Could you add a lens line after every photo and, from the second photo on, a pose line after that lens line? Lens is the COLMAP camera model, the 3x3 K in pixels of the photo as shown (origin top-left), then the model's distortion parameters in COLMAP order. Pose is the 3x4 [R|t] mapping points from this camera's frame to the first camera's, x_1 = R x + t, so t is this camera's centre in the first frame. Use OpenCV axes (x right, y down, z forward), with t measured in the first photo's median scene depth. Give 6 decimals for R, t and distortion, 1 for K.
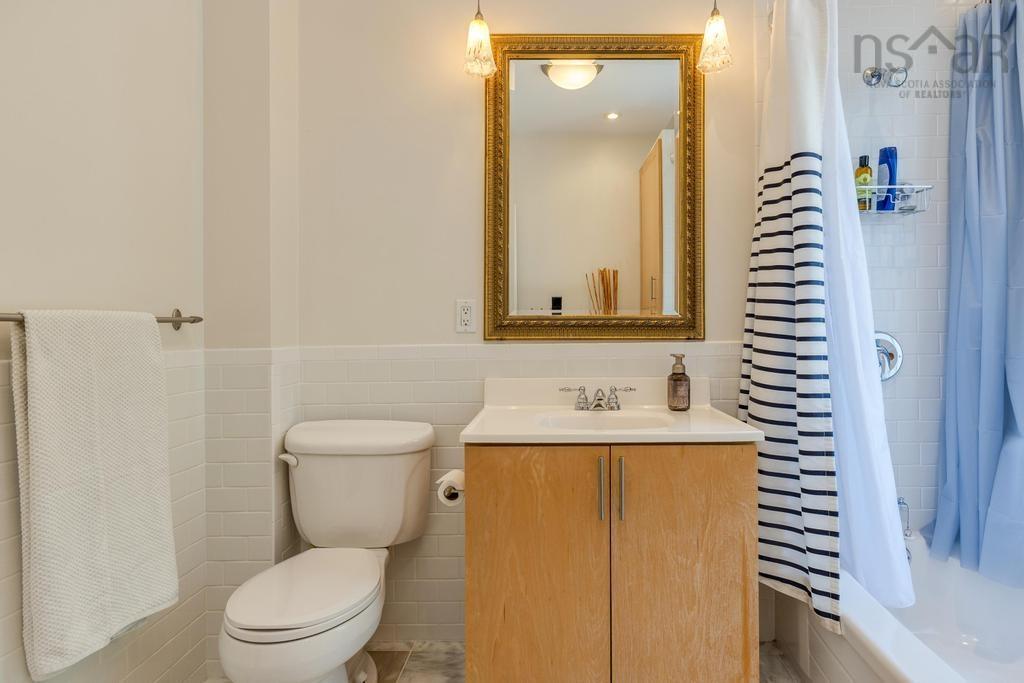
lens RADIAL K [[518.7, 0, 512.3], [0, 518.7, 335.7], [0, 0, 1]] dist [0.002379, 0.000971]
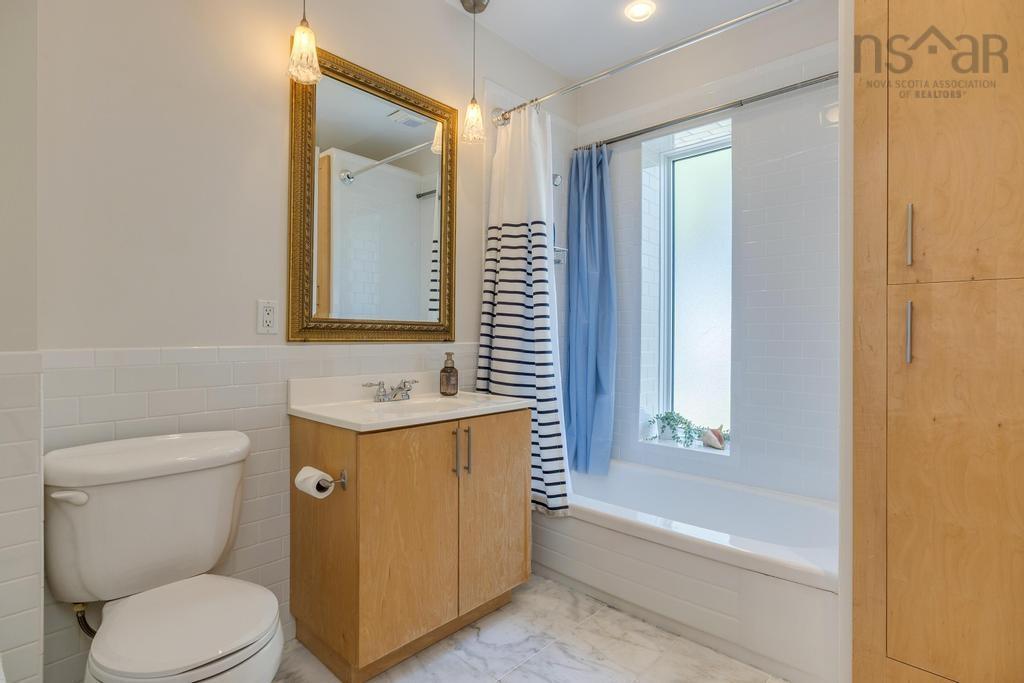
lens RADIAL K [[513.7, 0, 512.0], [0, 513.7, 341.5], [0, 0, 1]] dist [0.026318, -0.000013]
pose [[0.678350, 0.001761, 0.734737, -0.528784], [-0.006593, 0.999971, 0.003690, 0.002259], [-0.734709, -0.007347, 0.678342, 0.002898]]
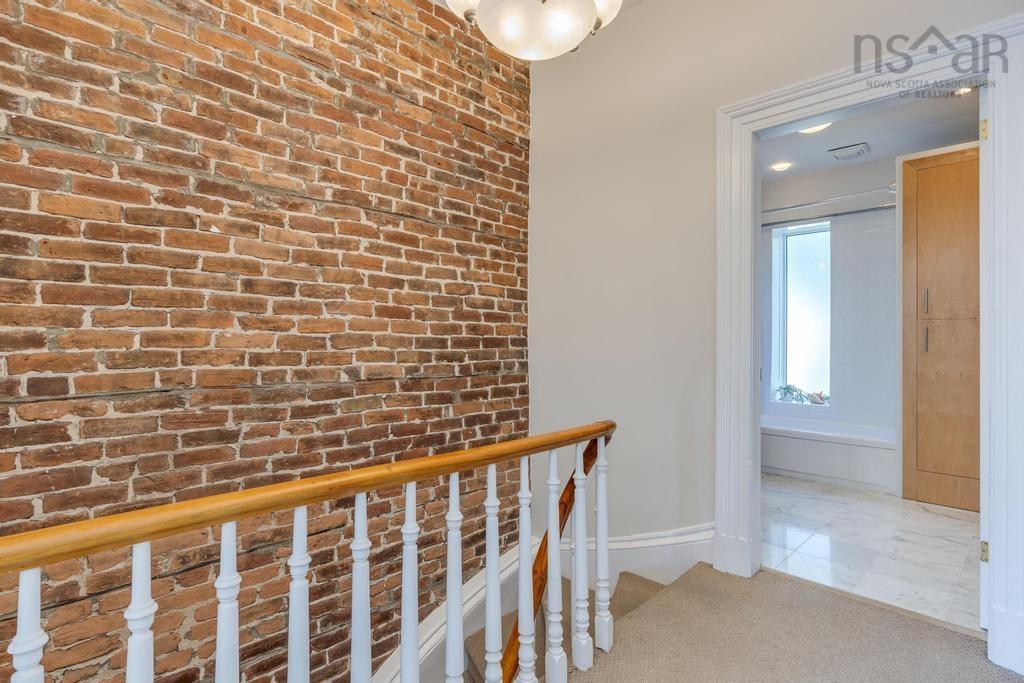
lens RADIAL K [[513.7, 0, 512.0], [0, 513.7, 341.5], [0, 0, 1]] dist [0.026318, -0.000013]
pose [[0.717279, 0.004512, 0.696771, -1.931794], [-0.004081, 0.999989, -0.002274, 0.007444], [-0.696774, -0.001213, 0.717290, -0.211499]]
